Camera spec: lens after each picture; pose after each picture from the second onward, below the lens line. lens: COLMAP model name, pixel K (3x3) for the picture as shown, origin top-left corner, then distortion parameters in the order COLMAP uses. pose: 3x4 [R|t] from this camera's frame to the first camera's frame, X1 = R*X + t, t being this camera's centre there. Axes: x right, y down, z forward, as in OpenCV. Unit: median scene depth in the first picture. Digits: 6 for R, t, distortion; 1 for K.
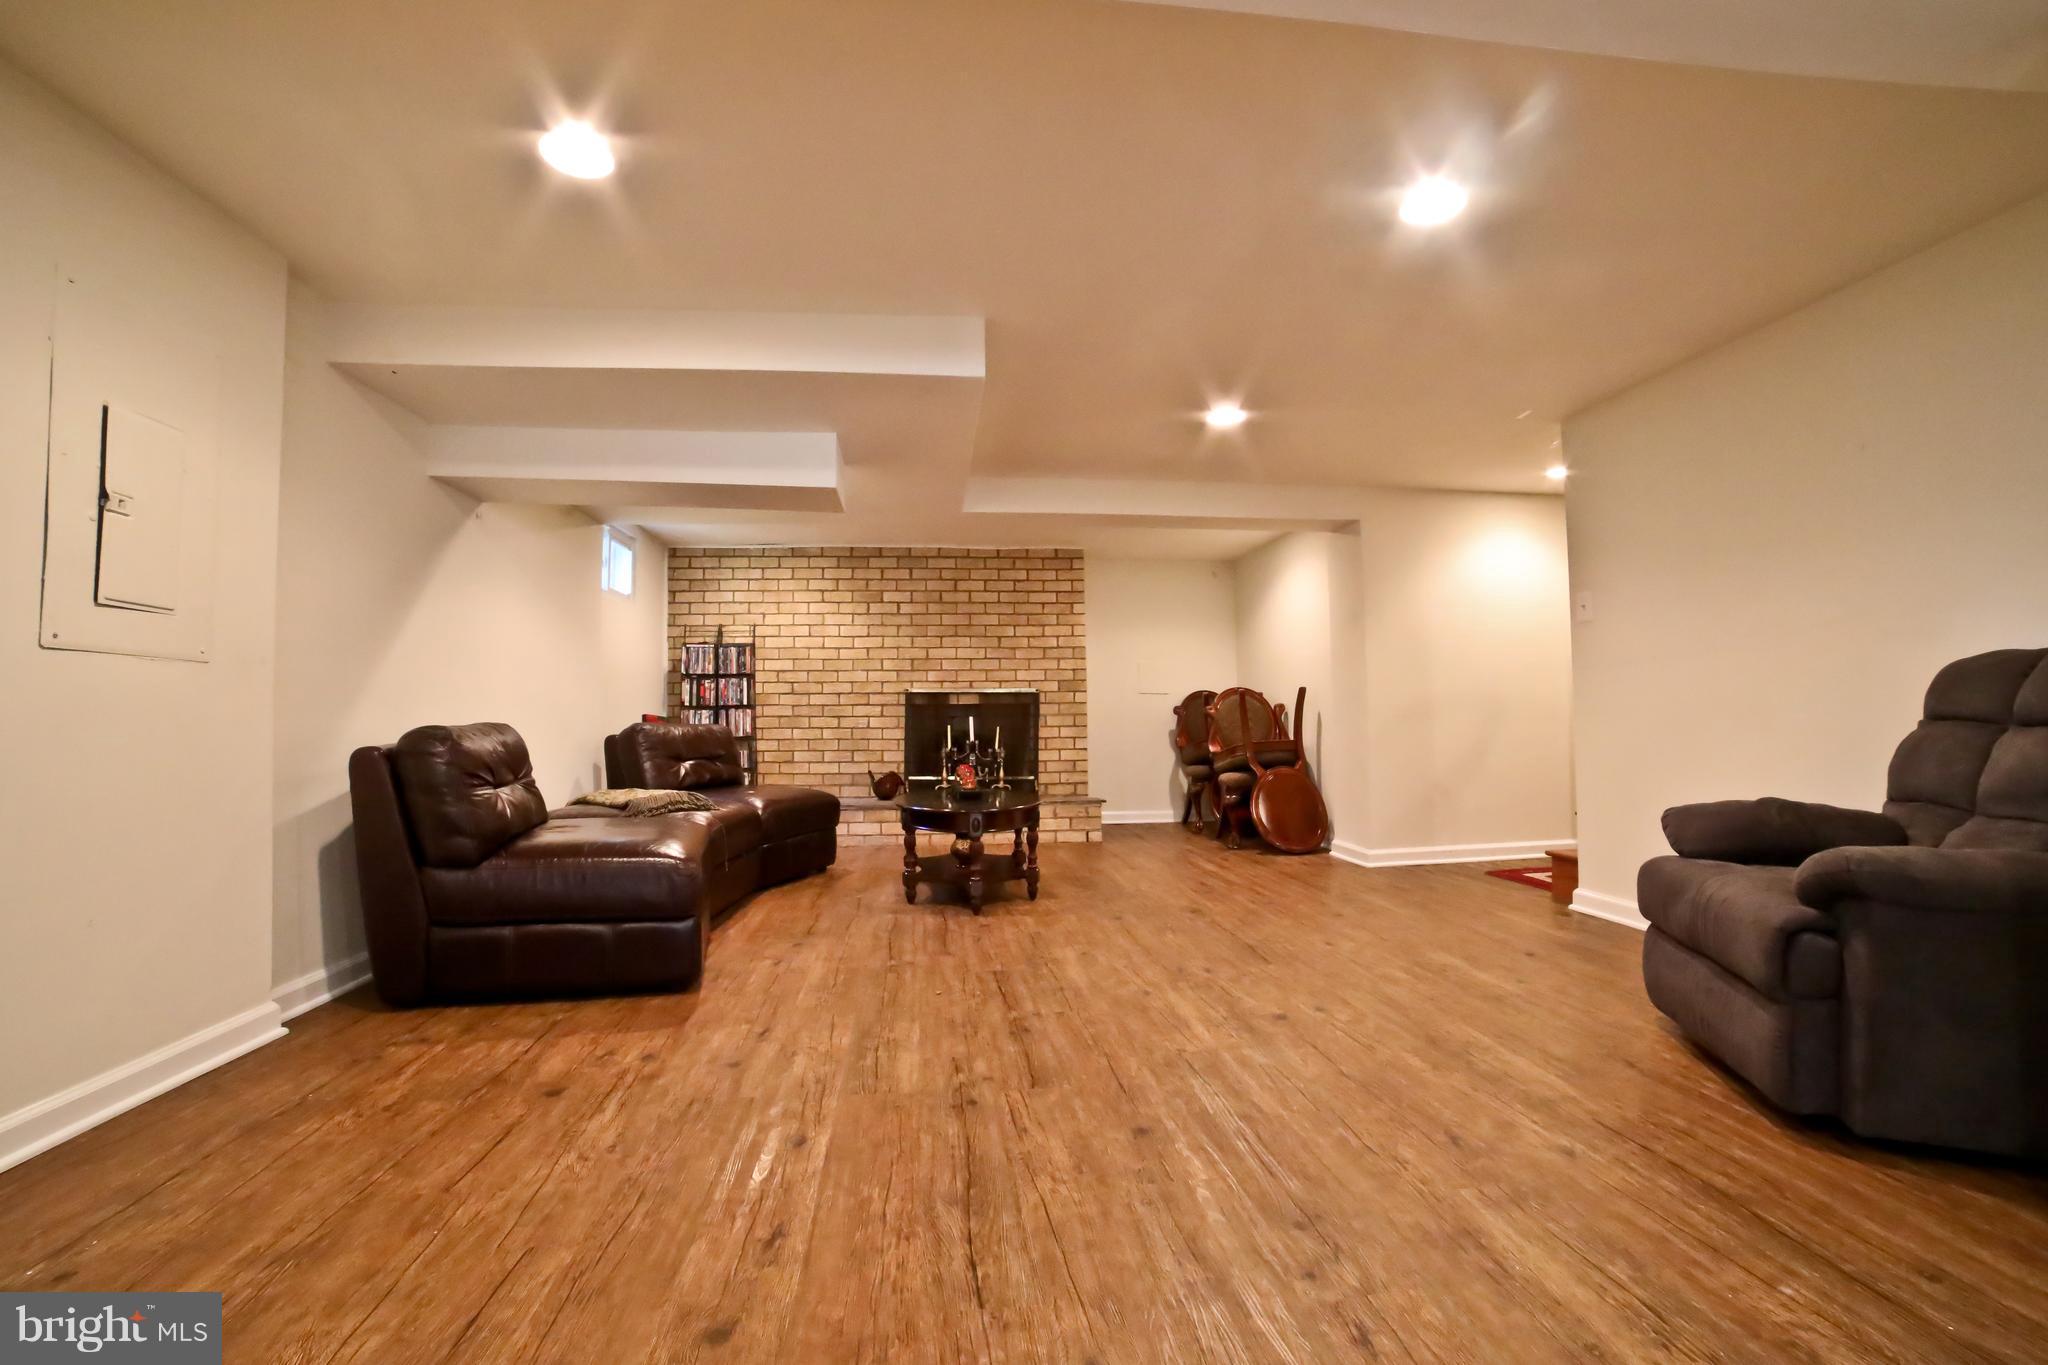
lens RADIAL K [[860.4, 0, 1024.0], [0, 860.4, 682.5], [0, 0, 1]] dist [-0.117774, 0.038031]
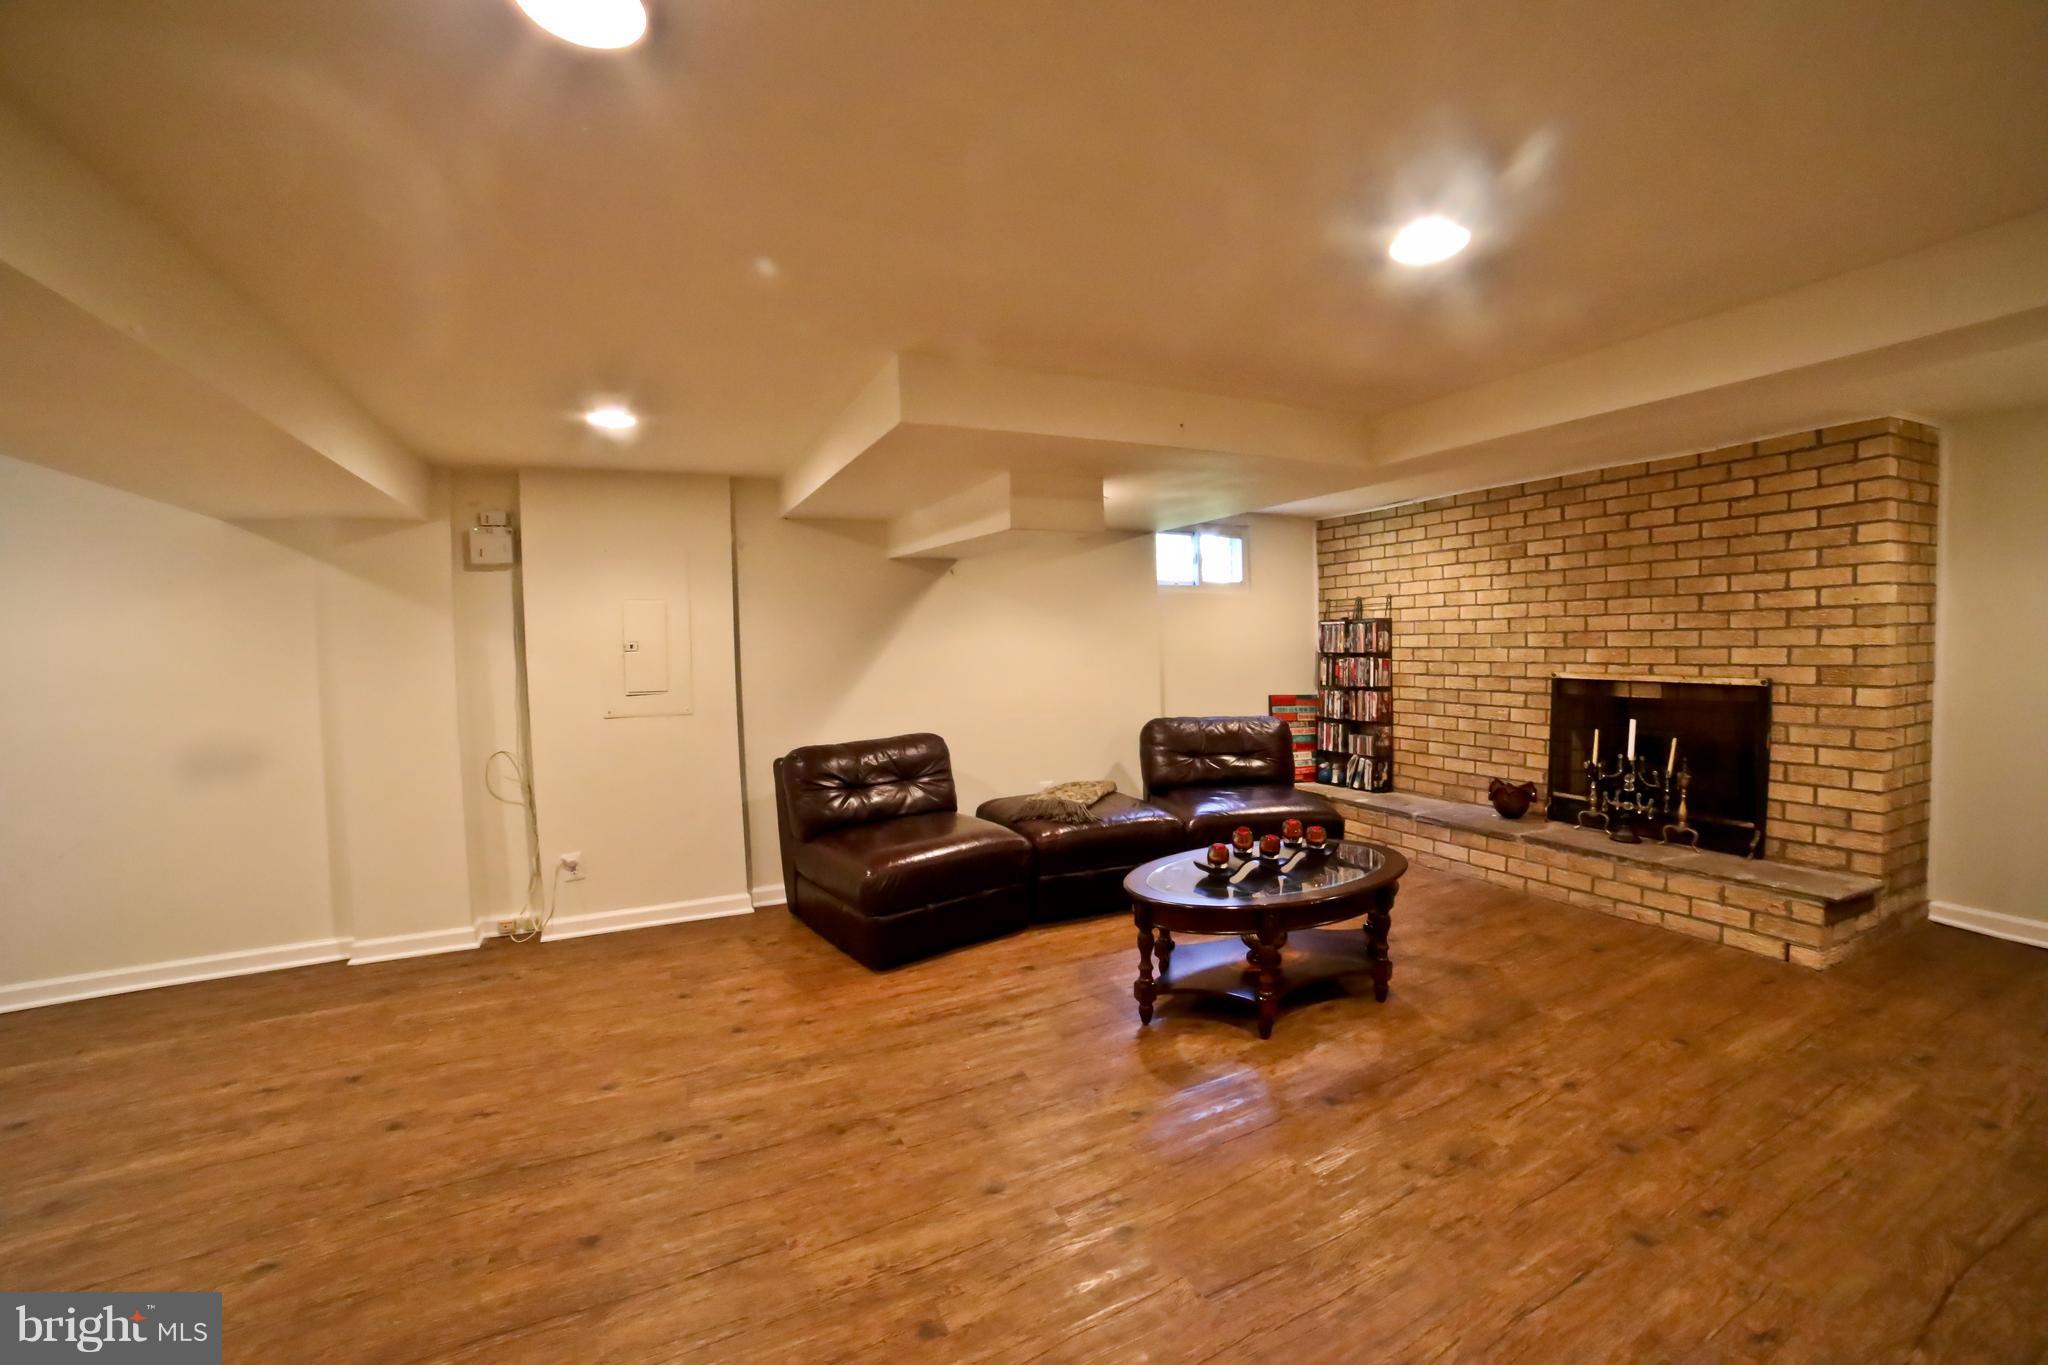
lens RADIAL K [[822.2, 0, 1024.0], [0, 822.2, 682.5], [0, 0, 1]] dist [-0.114098, 0.042253]
pose [[0.341857, 0.047441, -0.938554, 0.345639], [0.060952, 0.995503, 0.072521, -0.062082], [0.937773, -0.081998, 0.337427, 0.350168]]
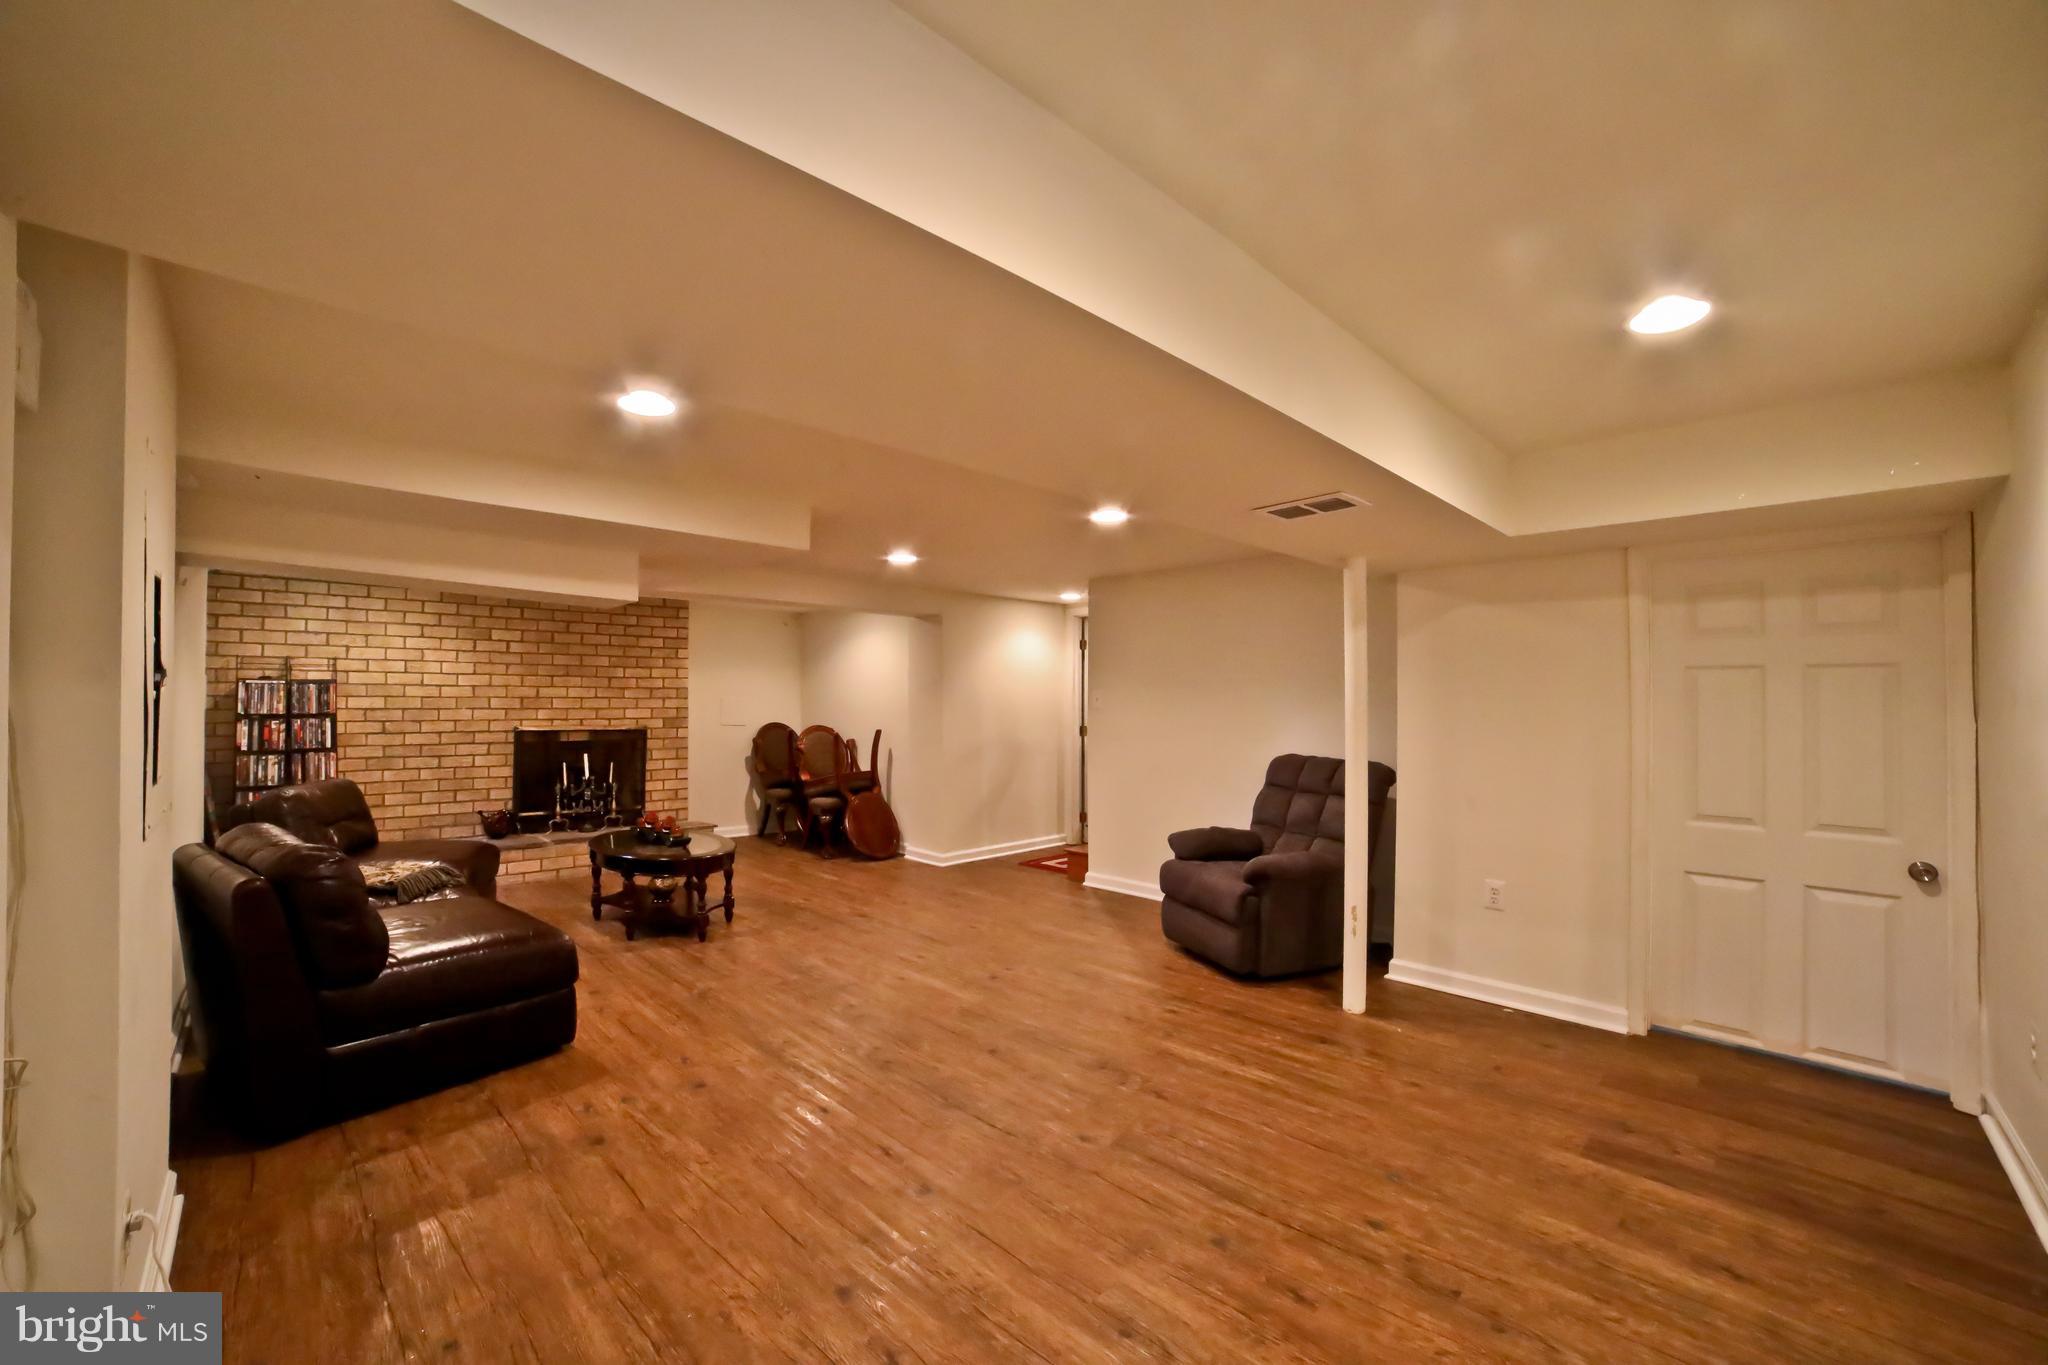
lens RADIAL K [[822.2, 0, 1024.0], [0, 822.2, 682.5], [0, 0, 1]] dist [-0.114098, 0.042253]
pose [[0.782873, 0.025404, 0.621663, -0.251522], [-0.036684, 0.999313, 0.005359, -0.073409], [-0.621099, -0.027001, 0.783267, -0.104447]]
